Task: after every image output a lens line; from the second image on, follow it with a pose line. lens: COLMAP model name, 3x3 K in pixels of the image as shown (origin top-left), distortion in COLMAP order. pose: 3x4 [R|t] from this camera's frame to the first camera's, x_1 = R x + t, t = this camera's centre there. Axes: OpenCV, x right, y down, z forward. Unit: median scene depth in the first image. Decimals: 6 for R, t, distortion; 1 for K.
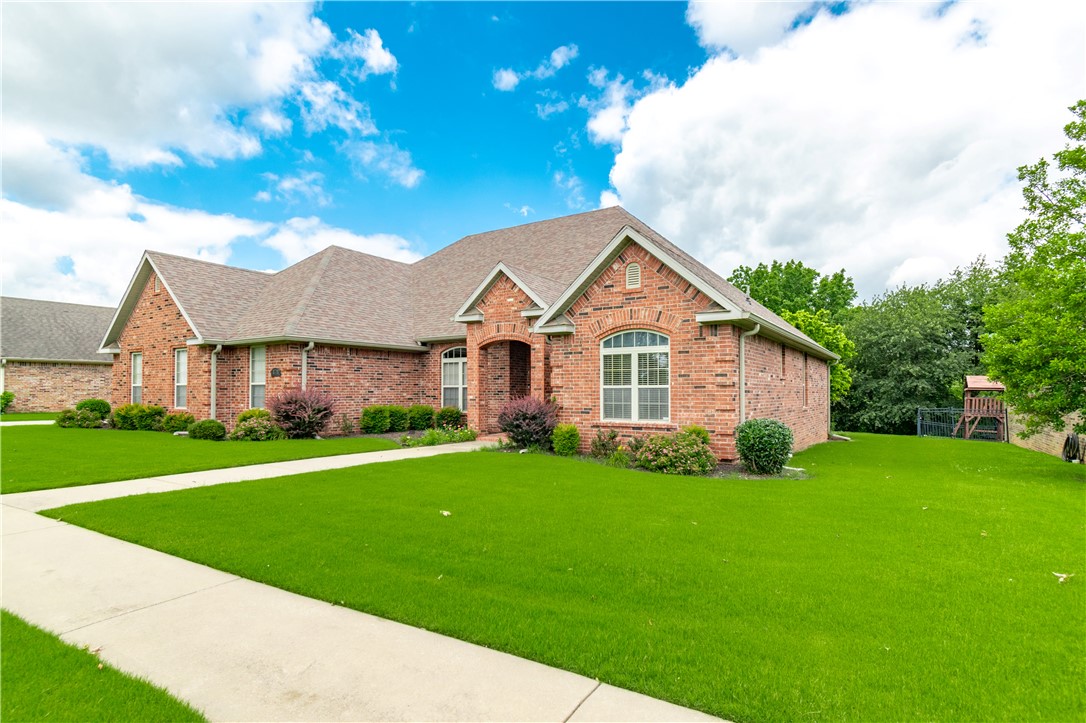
lens RADIAL K [[552.0, 0, 547.2], [0, 552.0, 383.8], [0, 0, 1]] dist [-0.001730, -0.000190]
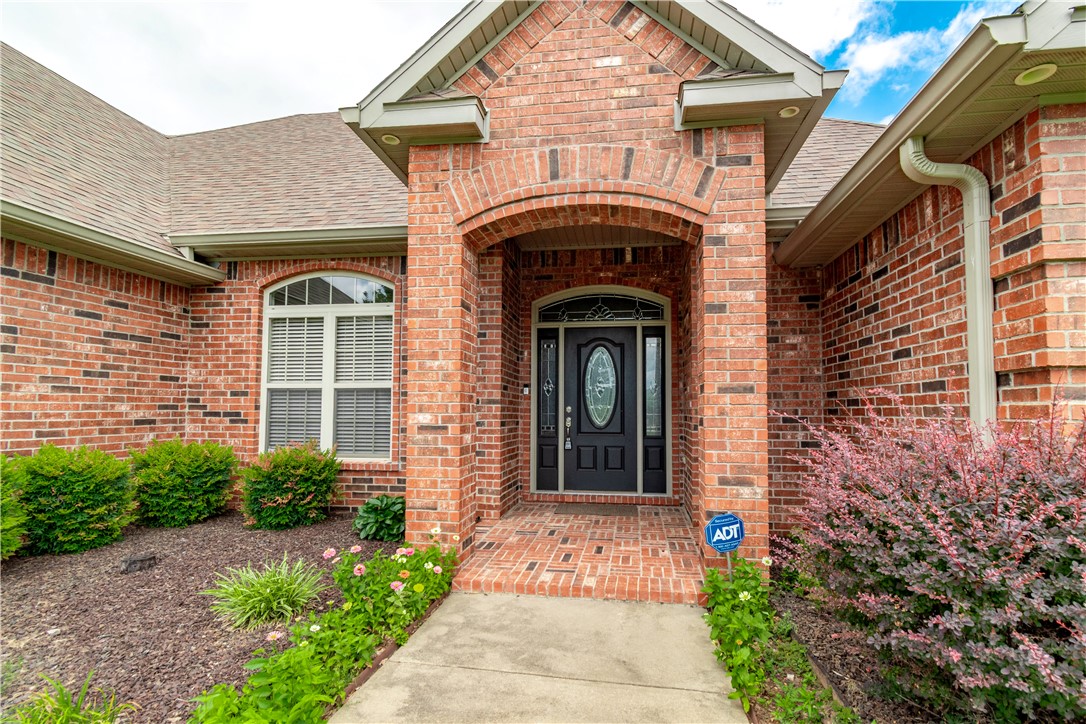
lens RADIAL K [[495.4, 0, 565.5], [0, 495.4, 386.7], [0, 0, 1]] dist [0.001470, -0.000120]
pose [[0.906574, 0.024283, 0.421347, -0.186583], [-0.011639, 0.999402, -0.032554, 0.016704], [-0.421886, 0.024608, 0.906315, 0.796085]]
